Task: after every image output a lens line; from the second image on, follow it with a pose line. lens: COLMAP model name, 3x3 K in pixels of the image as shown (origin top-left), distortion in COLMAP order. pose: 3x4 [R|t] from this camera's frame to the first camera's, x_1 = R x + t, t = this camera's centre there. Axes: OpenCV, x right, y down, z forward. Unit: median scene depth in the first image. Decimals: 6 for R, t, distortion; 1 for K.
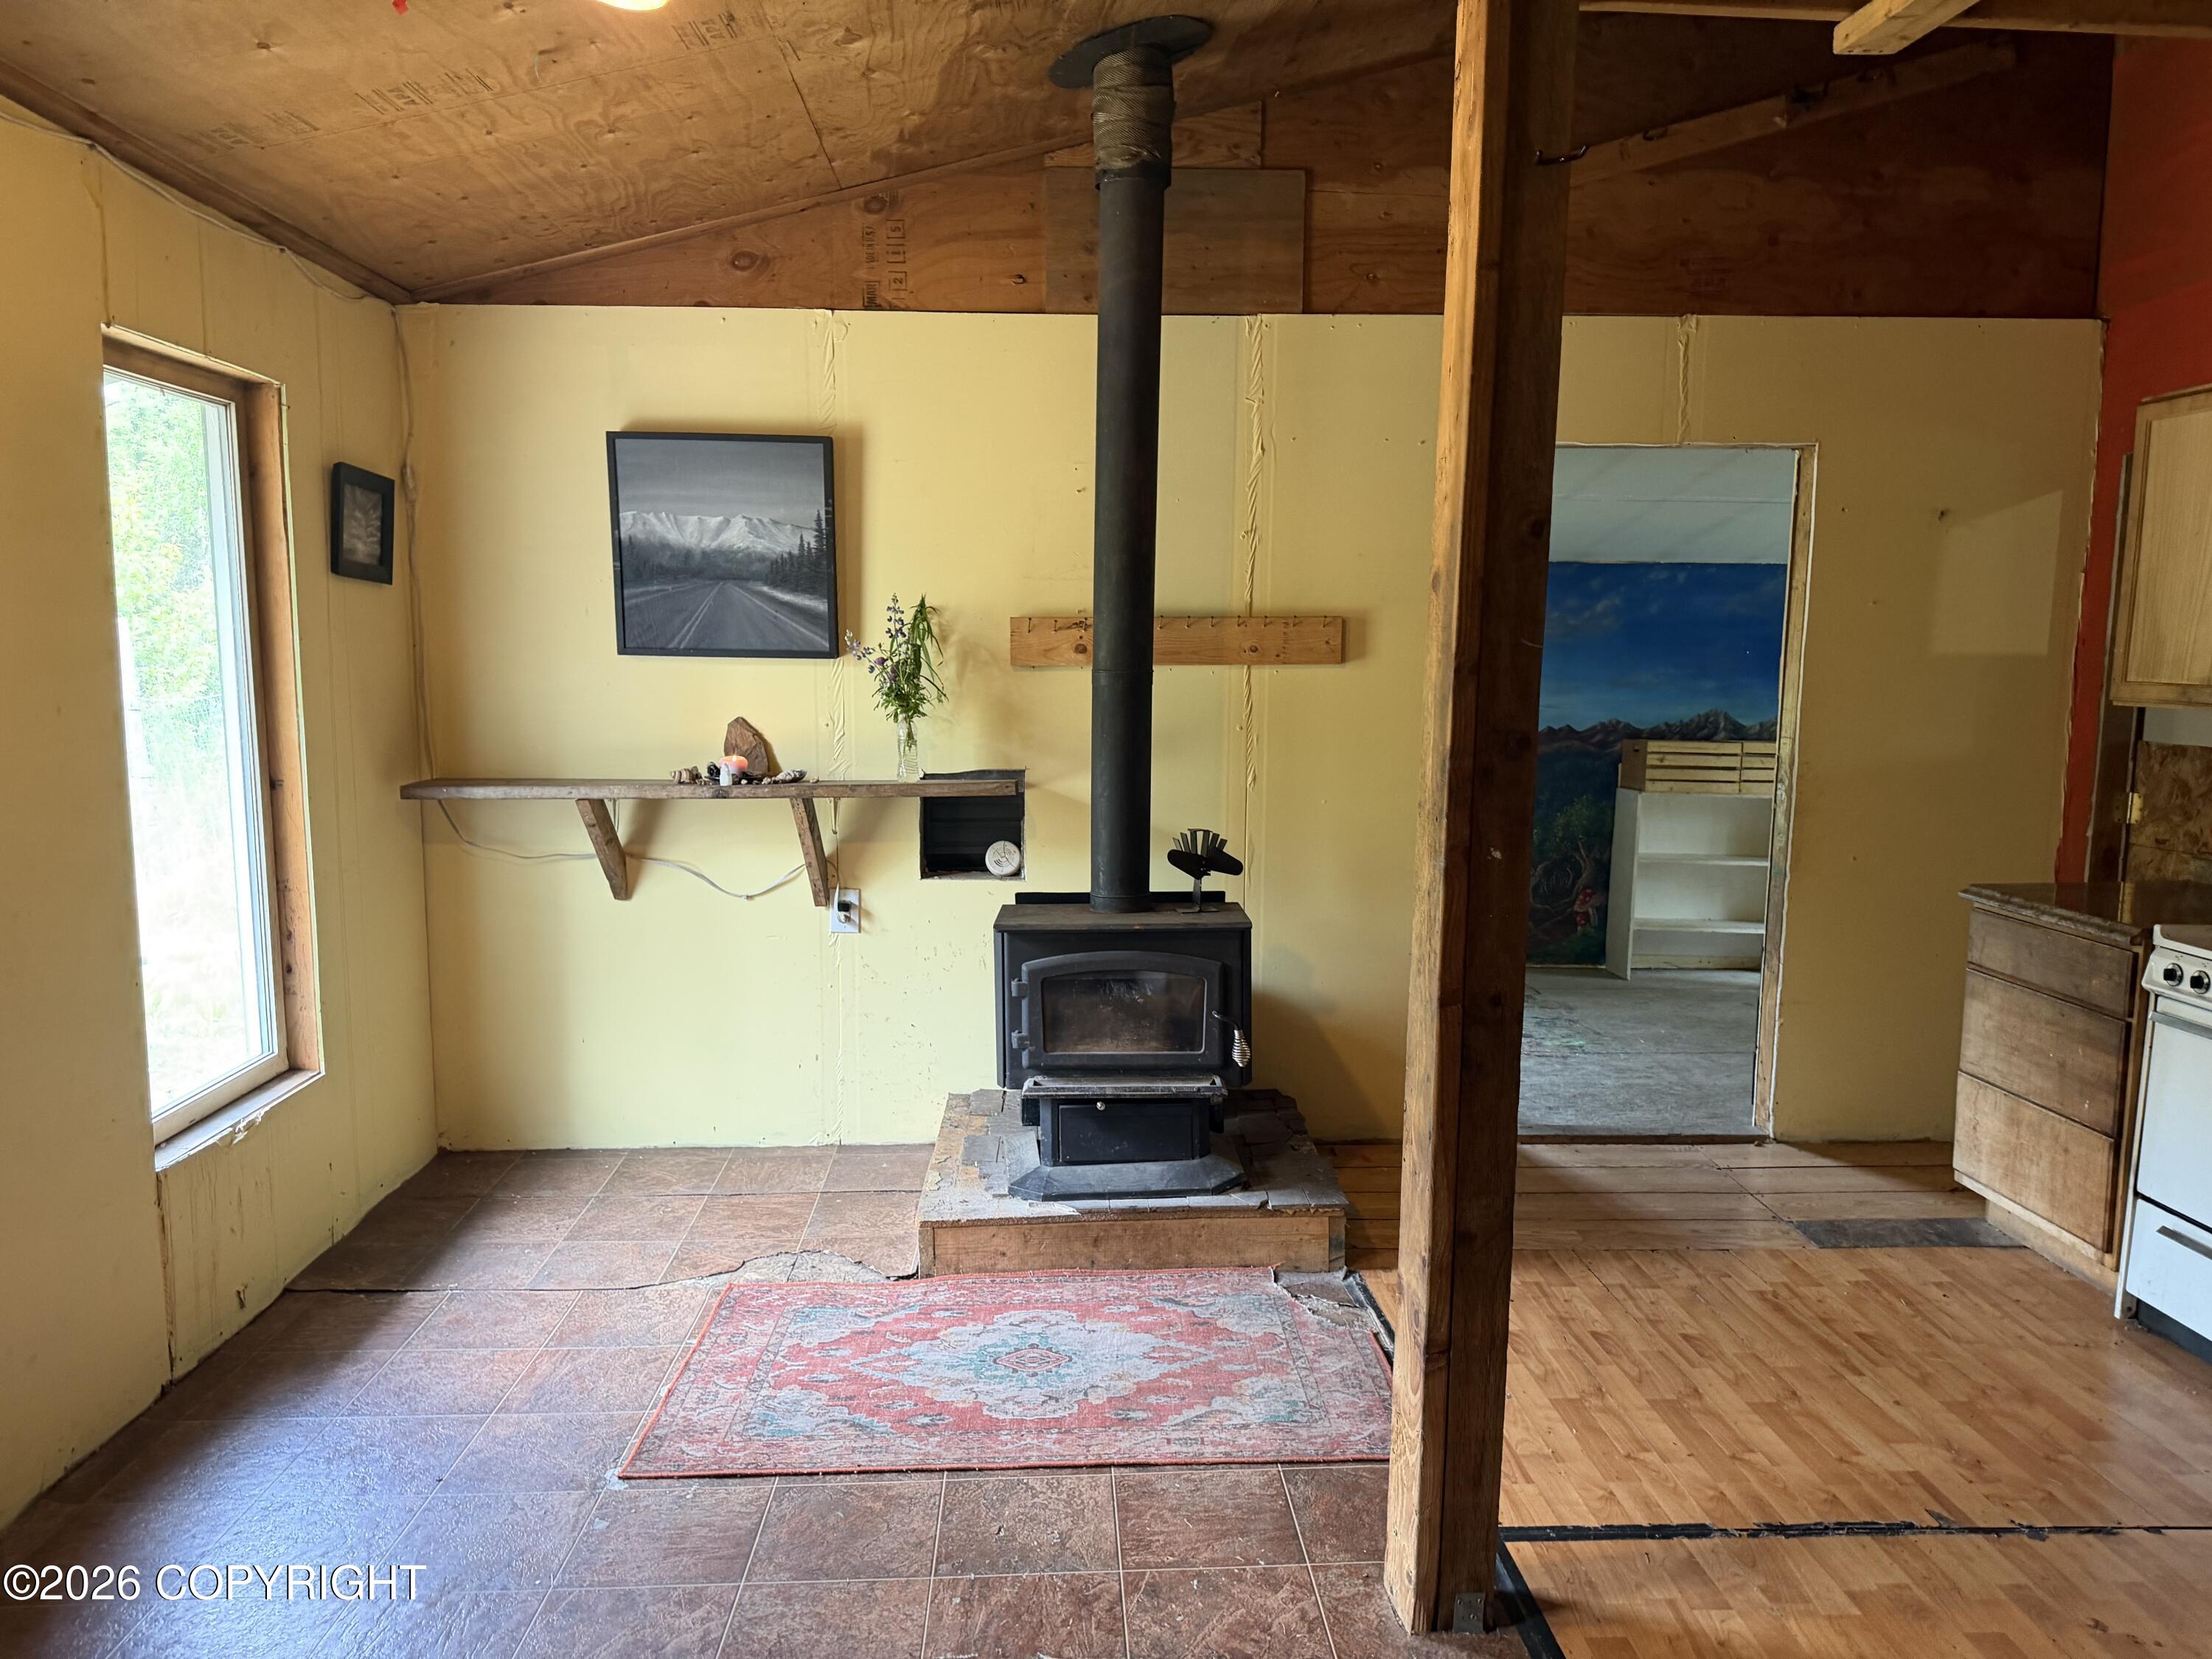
lens RADIAL K [[1546.8, 0, 1150.1], [0, 1546.8, 848.7], [0, 0, 1]] dist [0.065550, -0.078523]
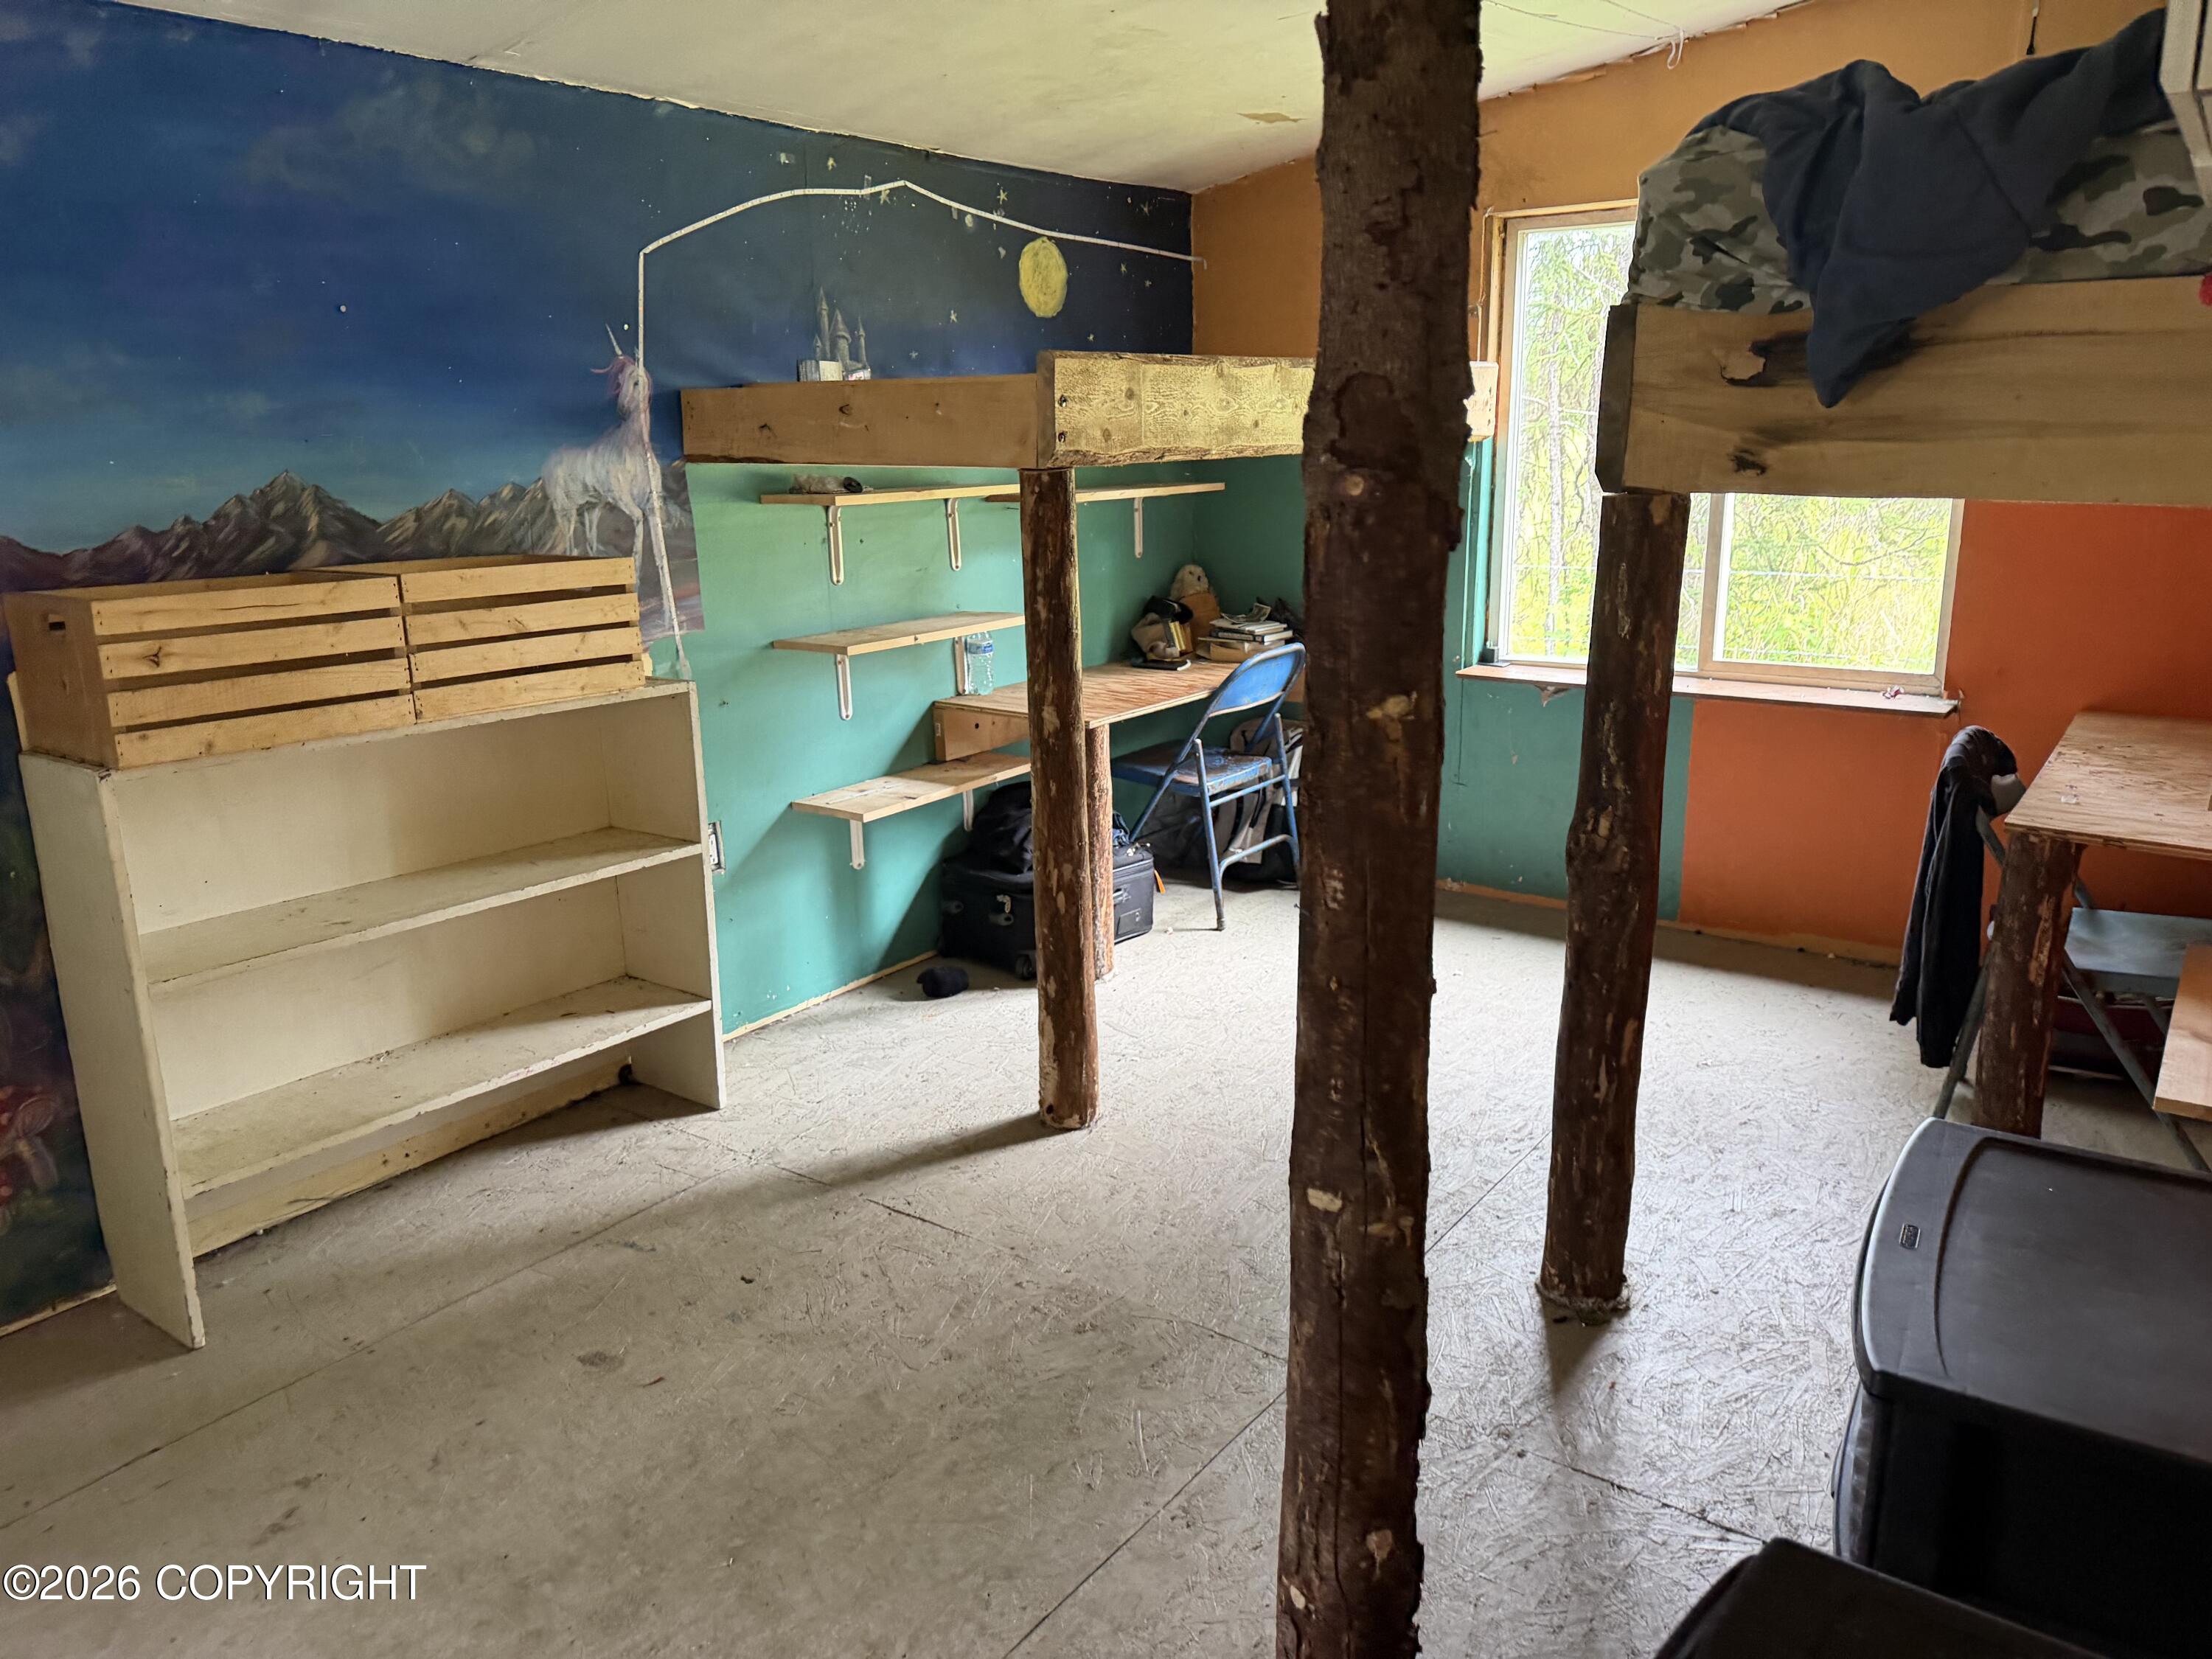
lens RADIAL K [[1575.2, 0, 1168.0], [0, 1575.2, 871.4], [0, 0, 1]] dist [0.071800, -0.115870]
pose [[0.621403, -0.232892, 0.748078, 0.399037], [0.113554, 0.971490, 0.208119, -0.111241], [-0.775219, -0.044378, 0.630132, 1.234624]]
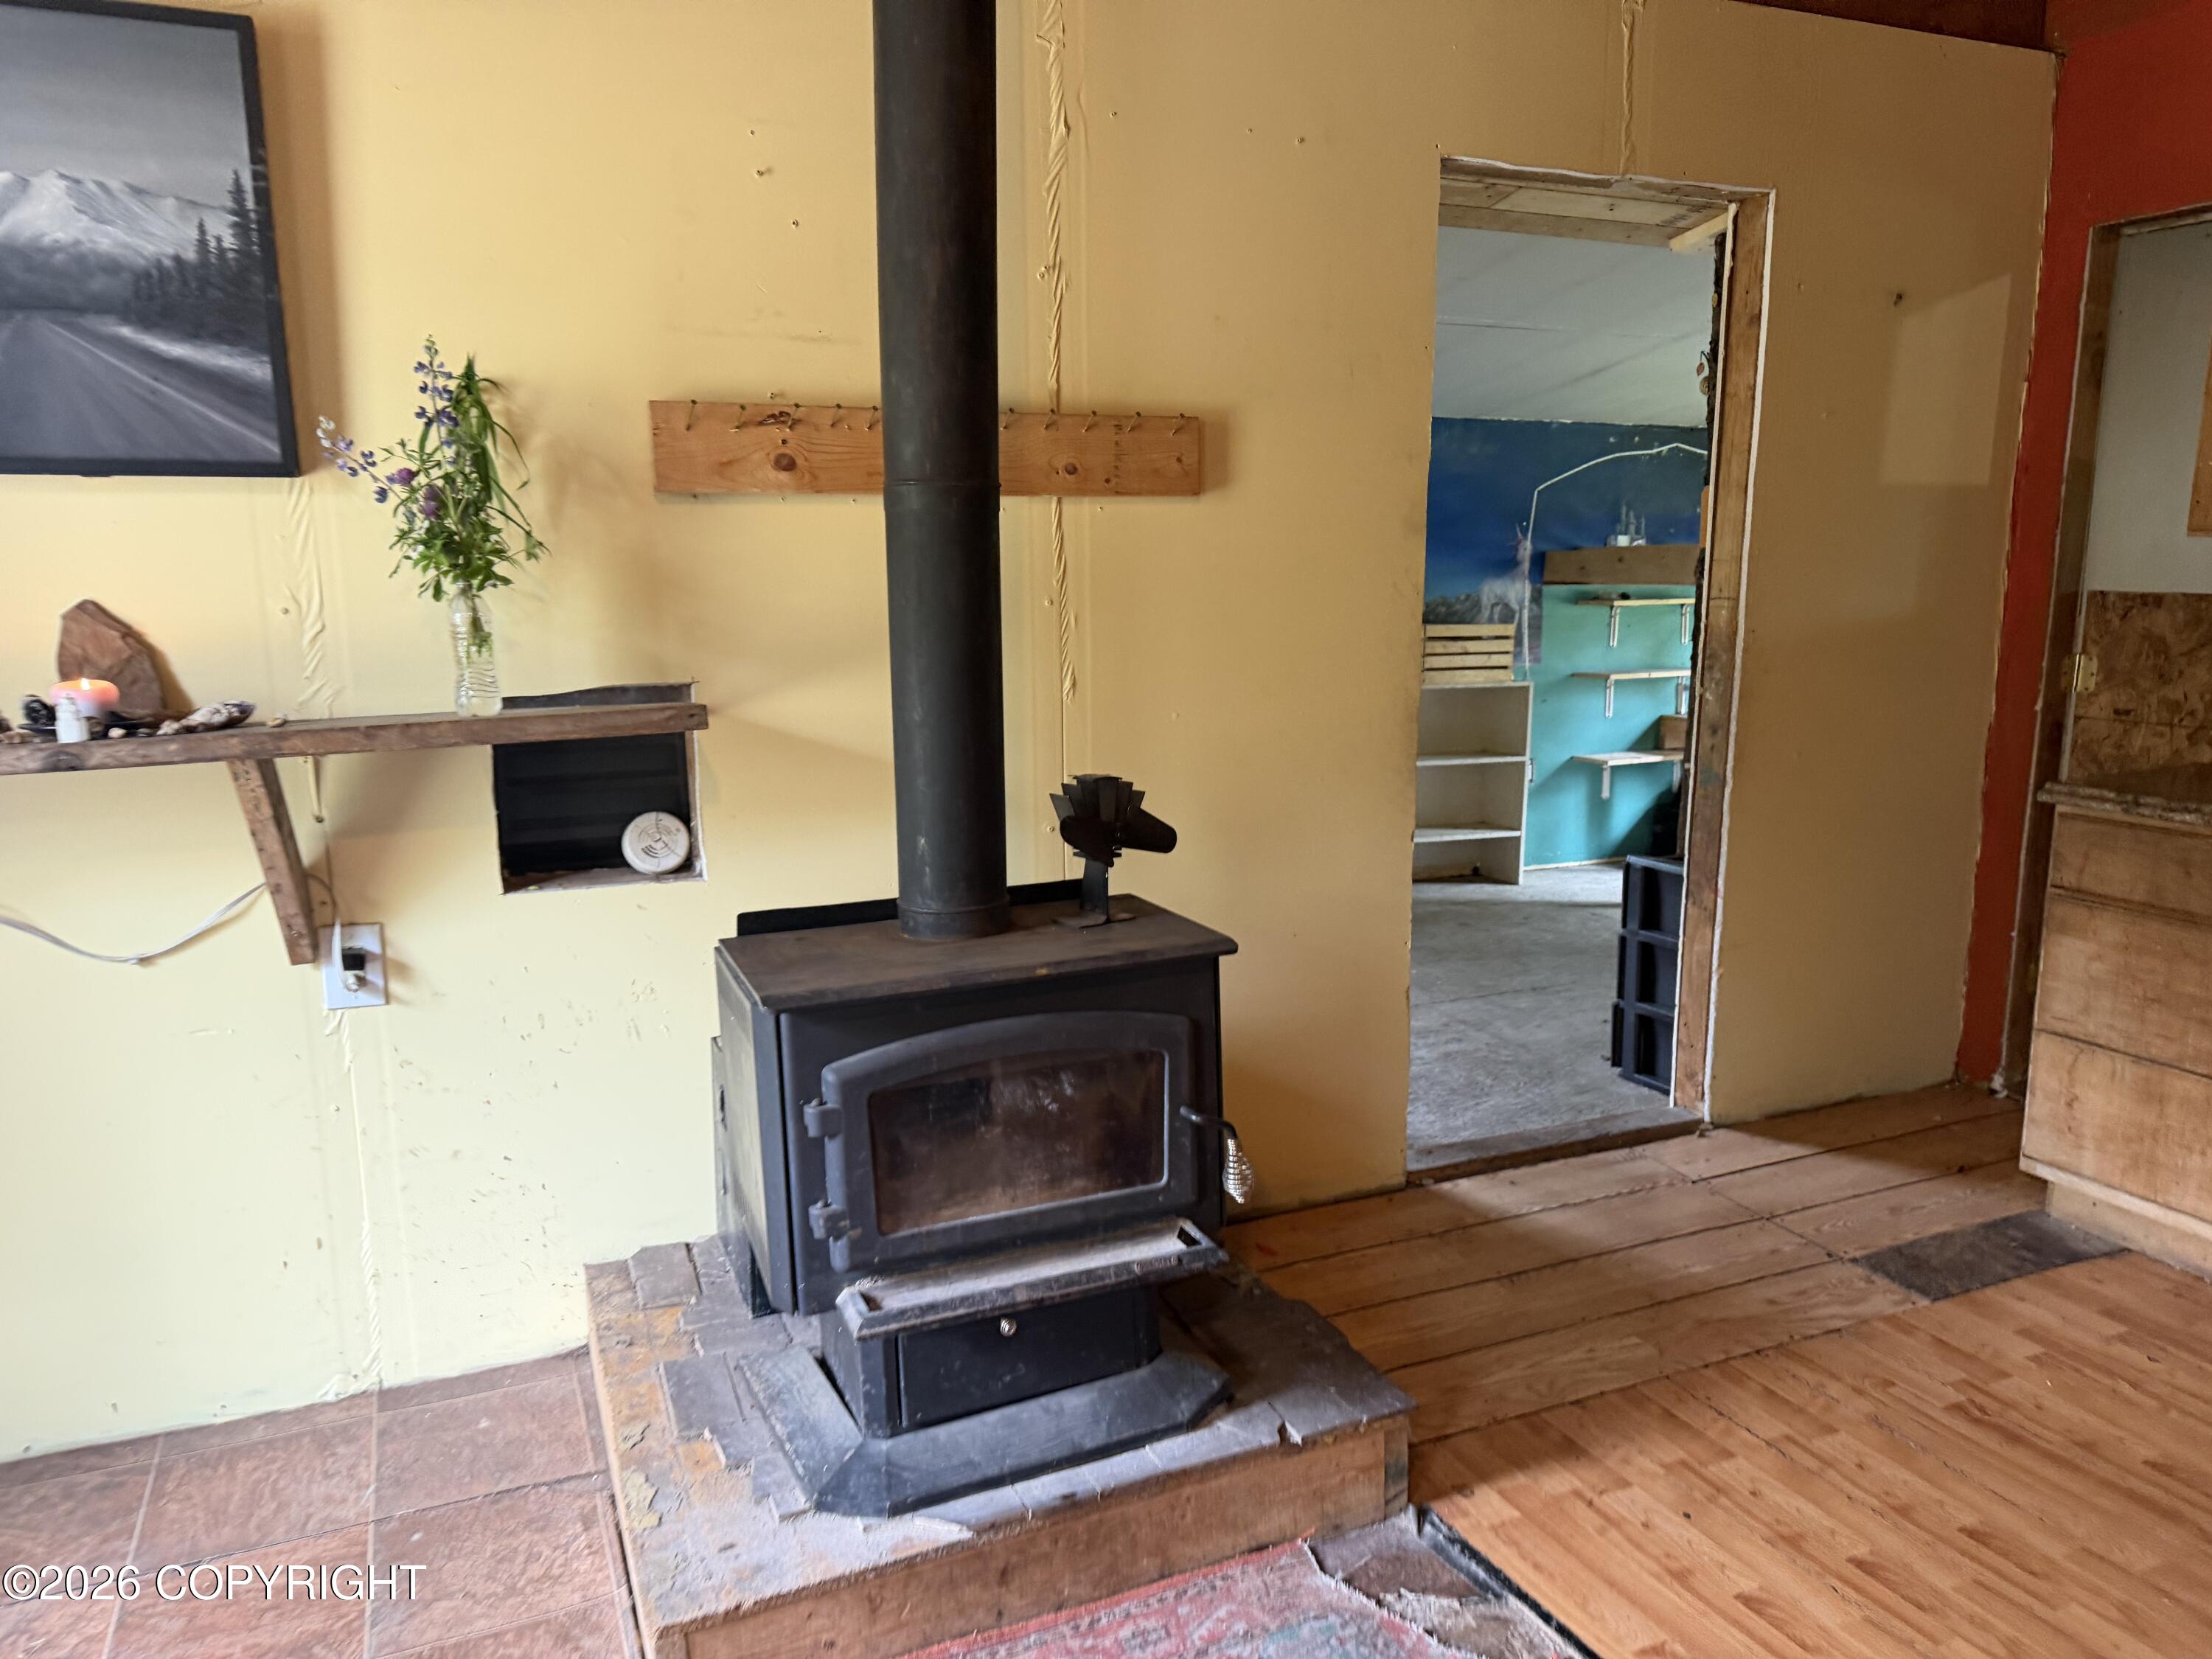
lens RADIAL K [[1531.8, 0, 1144.1], [0, 1531.8, 846.2], [0, 0, 1]] dist [0.068850, -0.092959]
pose [[0.935766, -0.079246, 0.343602, -0.138531], [0.059814, 0.995971, 0.066807, -0.022119], [-0.347512, -0.041964, 0.936736, 0.464378]]
